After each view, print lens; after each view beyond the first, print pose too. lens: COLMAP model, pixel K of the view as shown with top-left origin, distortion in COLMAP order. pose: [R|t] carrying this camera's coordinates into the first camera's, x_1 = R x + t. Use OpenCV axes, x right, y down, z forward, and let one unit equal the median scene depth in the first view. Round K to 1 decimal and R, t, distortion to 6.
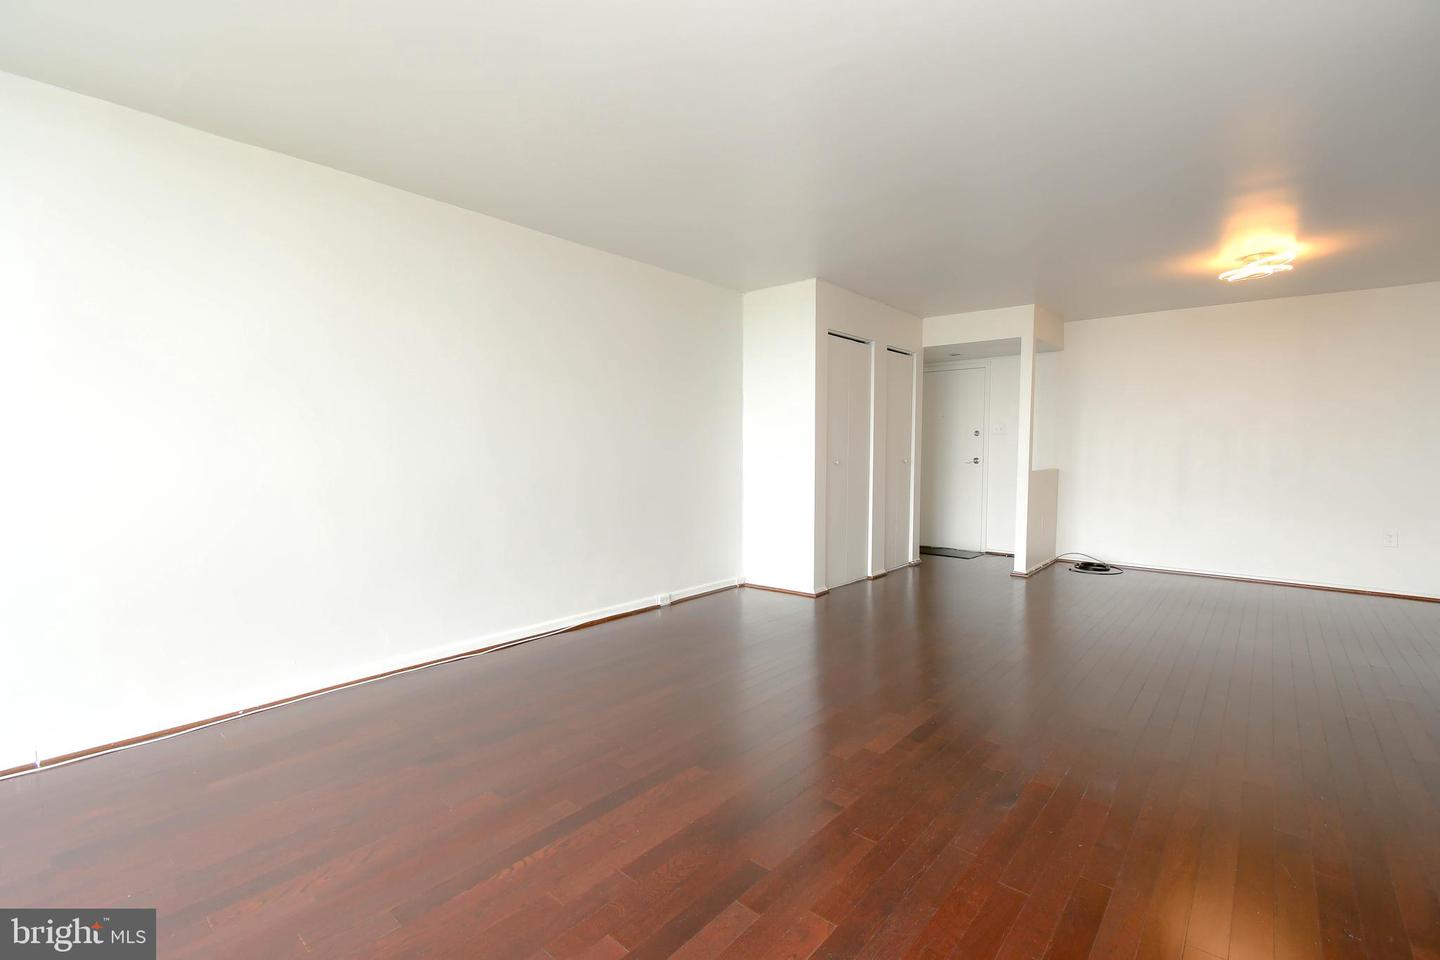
lens RADIAL K [[629.1, 0, 711.7], [0, 629.1, 484.7], [0, 0, 1]] dist [-0.003495, -0.001180]
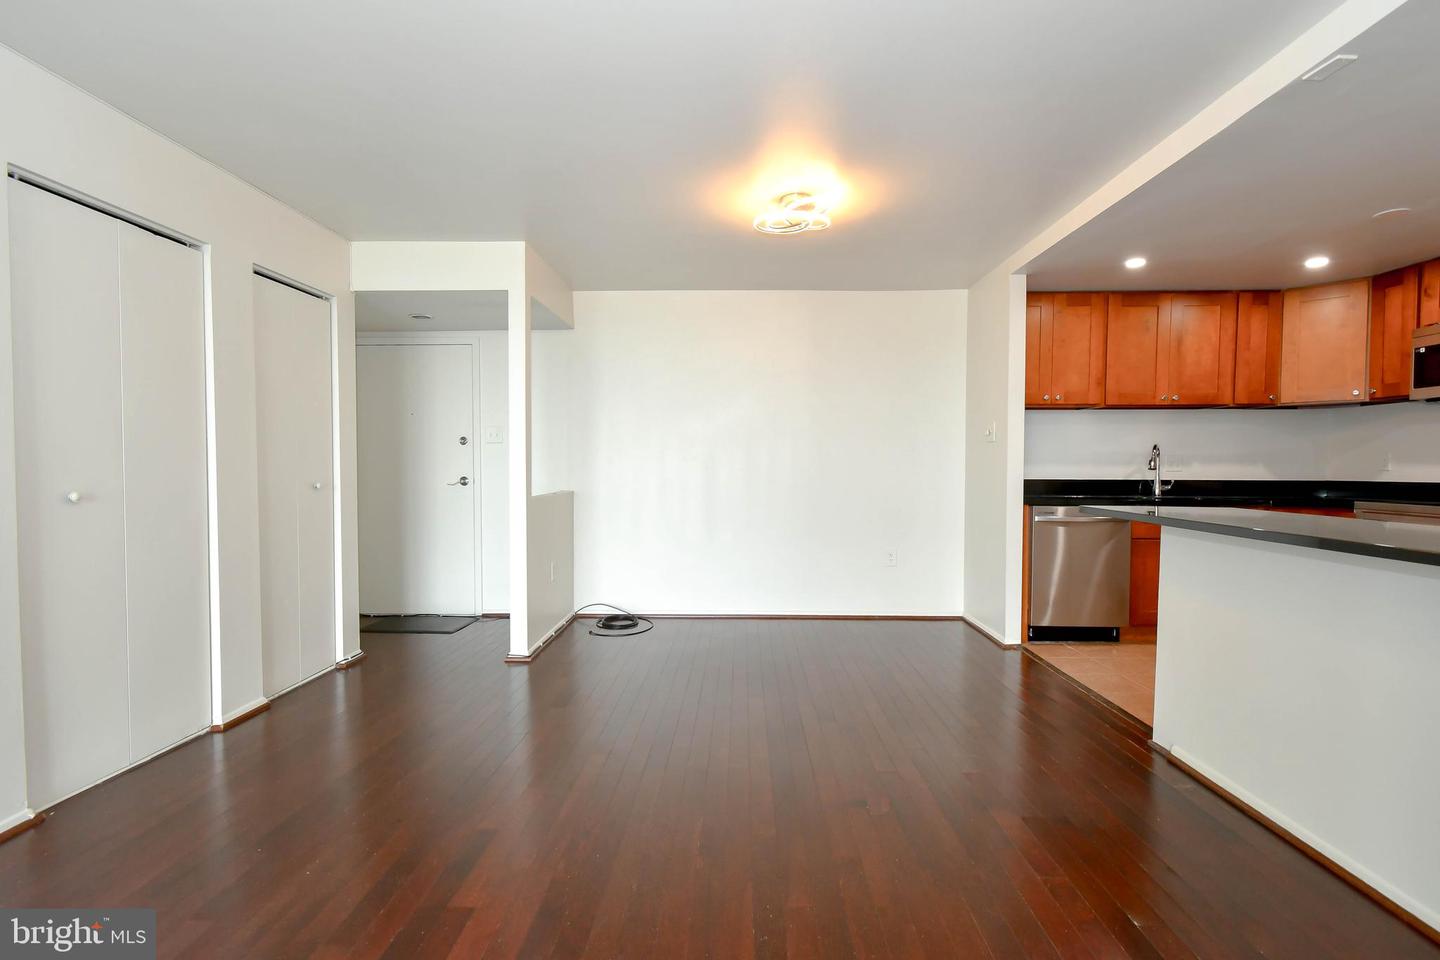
lens RADIAL K [[629.1, 0, 719.8], [0, 629.1, 476.7], [0, 0, 1]] dist [-0.003495, -0.001180]
pose [[0.767564, -0.015785, 0.640778, 0.232050], [0.038525, 0.999026, -0.021538, -0.020728], [-0.639814, 0.041217, 0.767424, 0.357290]]
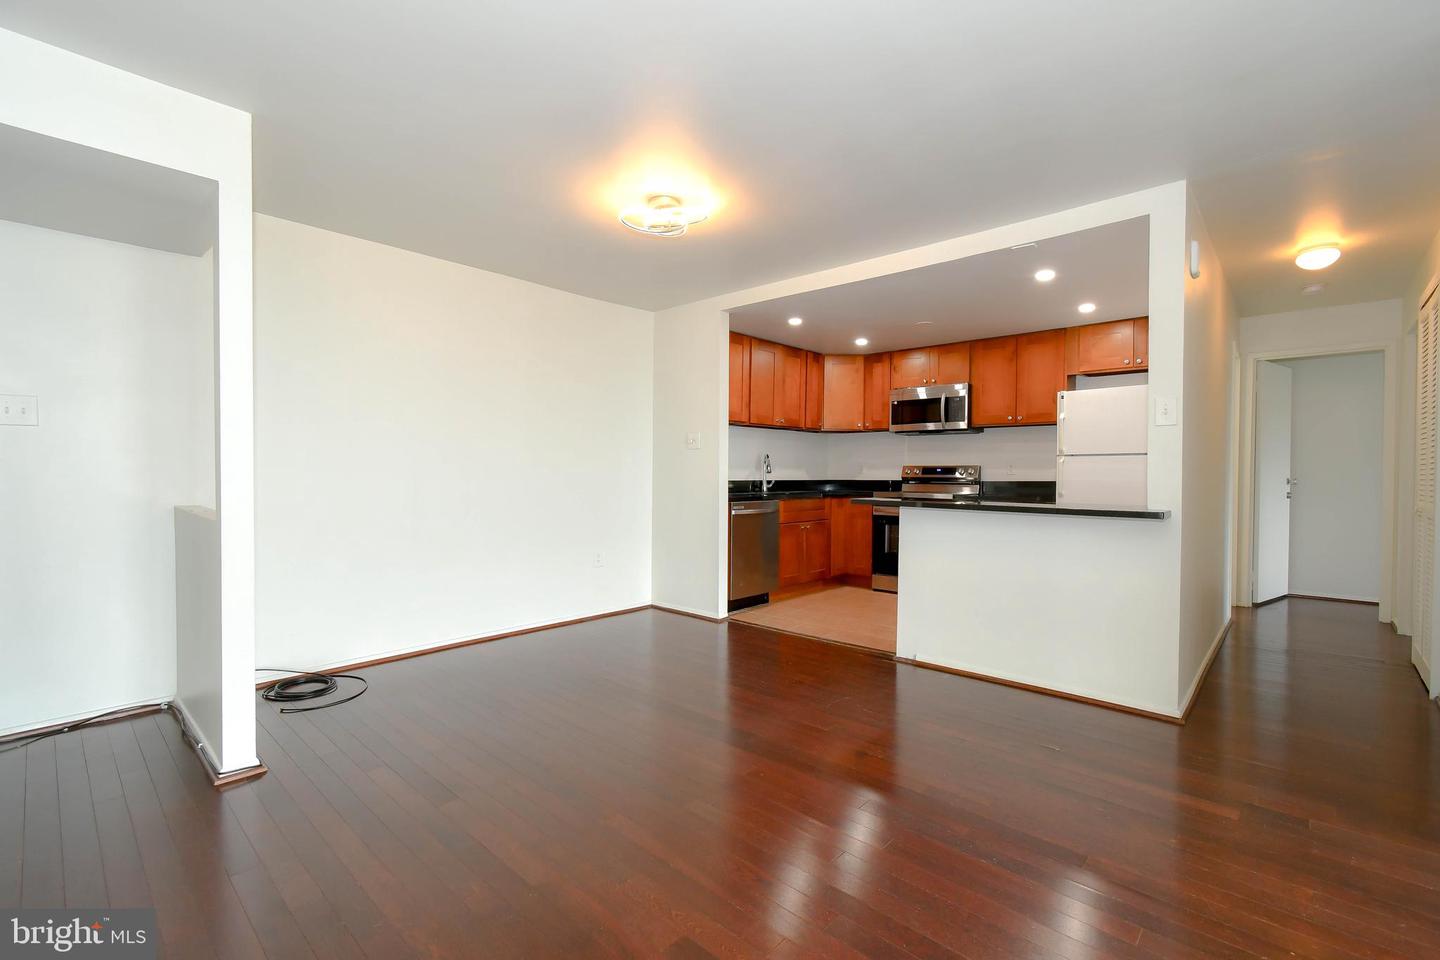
lens RADIAL K [[629.1, 0, 712.0], [0, 629.1, 481.2], [0, 0, 1]] dist [-0.003495, -0.001180]
pose [[0.027676, -0.019905, 0.999419, 0.095862], [0.052238, 0.998464, 0.018439, -0.034953], [-0.998251, 0.051698, 0.028673, 0.654005]]
